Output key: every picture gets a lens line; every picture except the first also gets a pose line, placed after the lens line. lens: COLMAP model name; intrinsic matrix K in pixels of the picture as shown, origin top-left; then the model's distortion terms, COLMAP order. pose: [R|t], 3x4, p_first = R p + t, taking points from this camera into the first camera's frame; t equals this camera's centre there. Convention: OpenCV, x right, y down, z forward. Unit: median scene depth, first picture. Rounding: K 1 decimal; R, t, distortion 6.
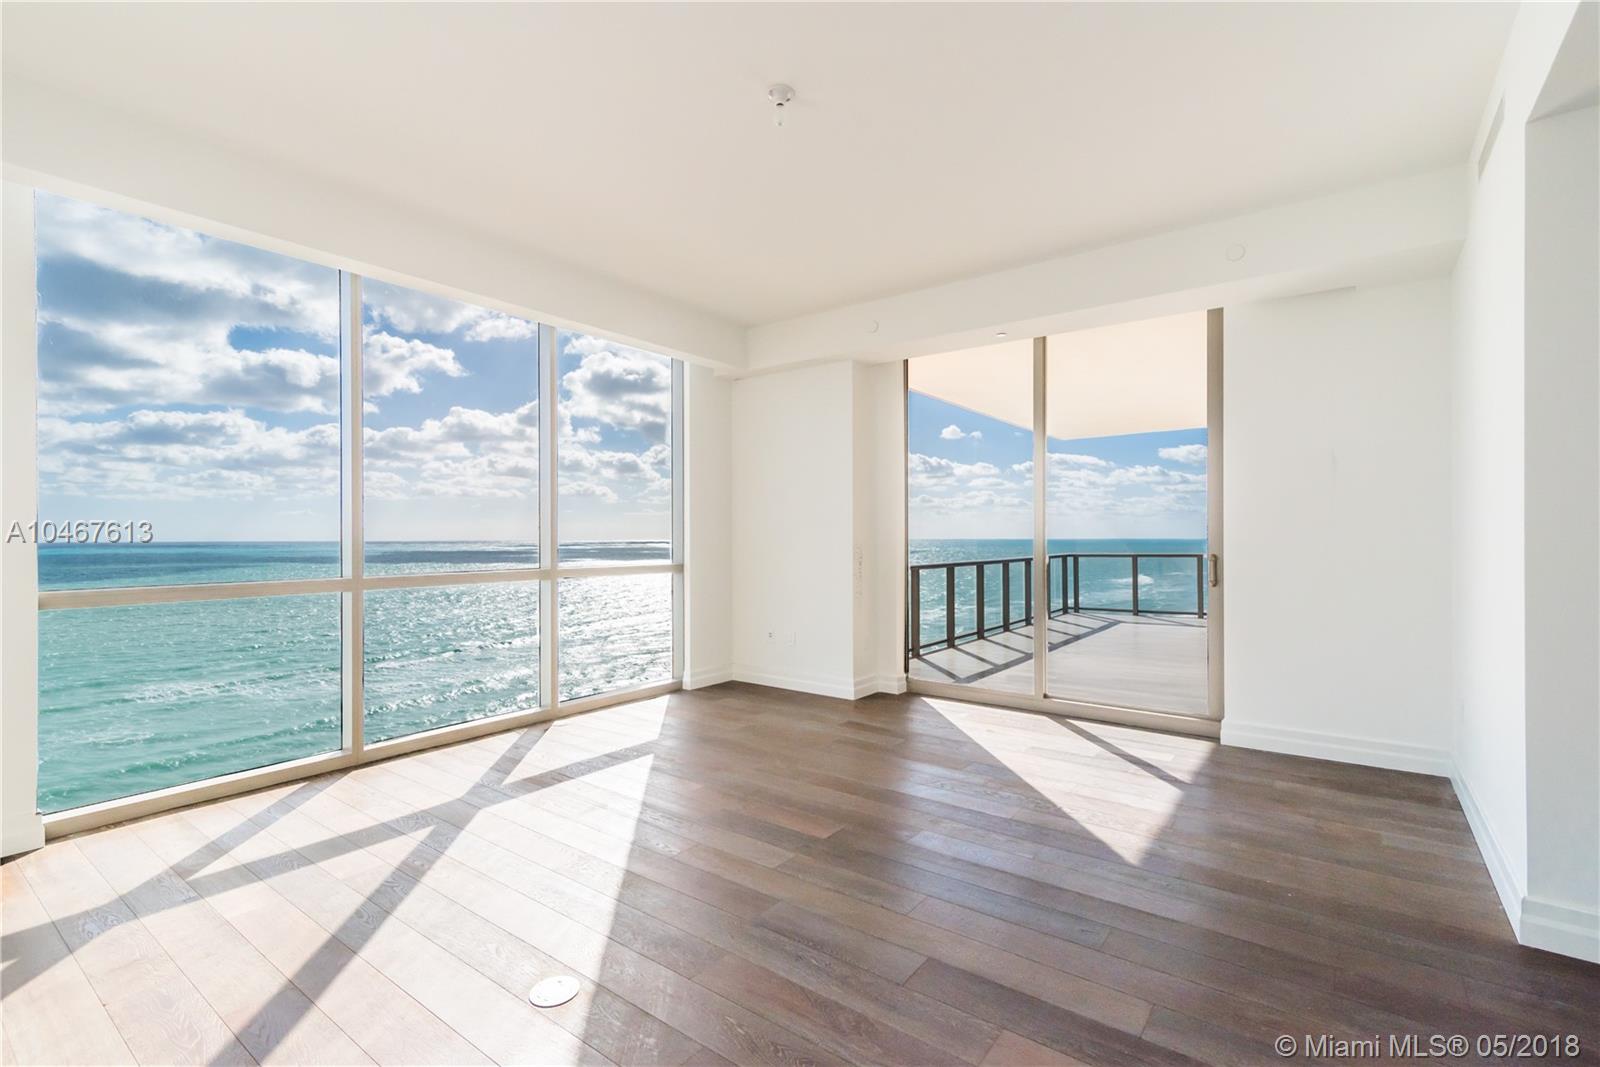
lens RADIAL K [[742.6, 0, 800.0], [0, 742.6, 533.5], [0, 0, 1]] dist [0.015451, -0.000405]
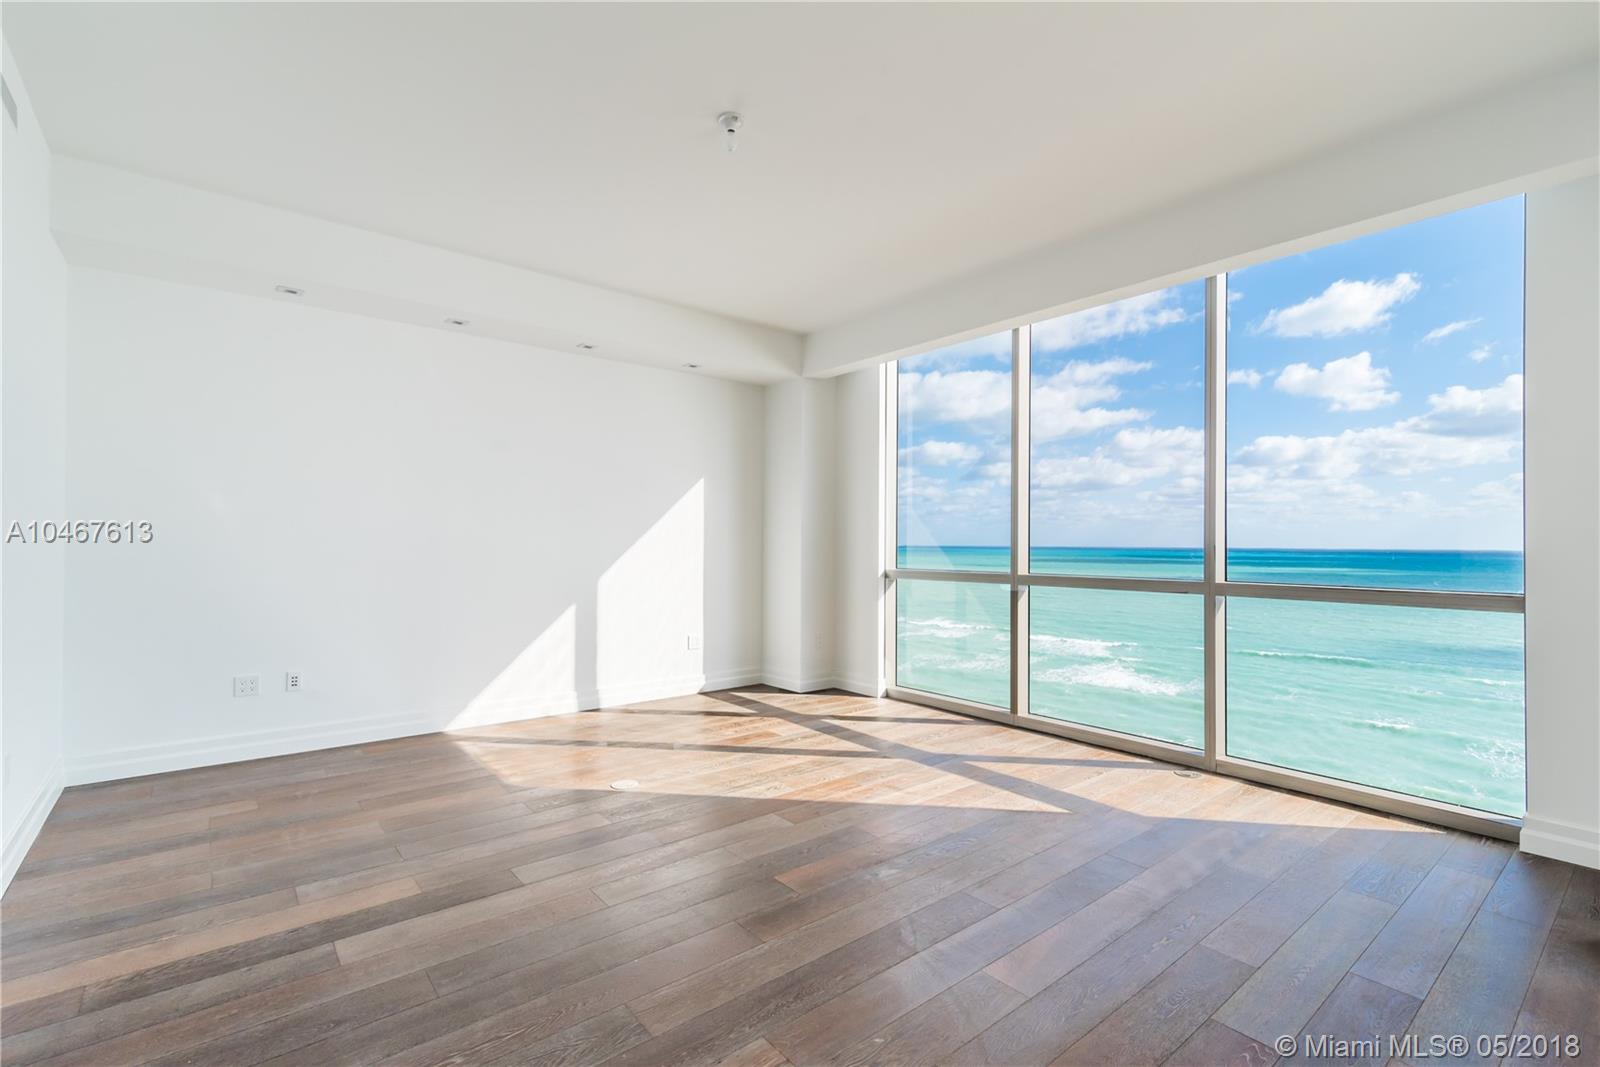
lens RADIAL K [[742.6, 0, 800.0], [0, 742.6, 533.5], [0, 0, 1]] dist [0.015451, -0.000405]
pose [[-0.249441, -0.009157, -0.968347, 0.726891], [-0.005023, 0.999954, -0.008162, 0.005765], [0.968377, 0.002828, -0.249476, 1.019500]]
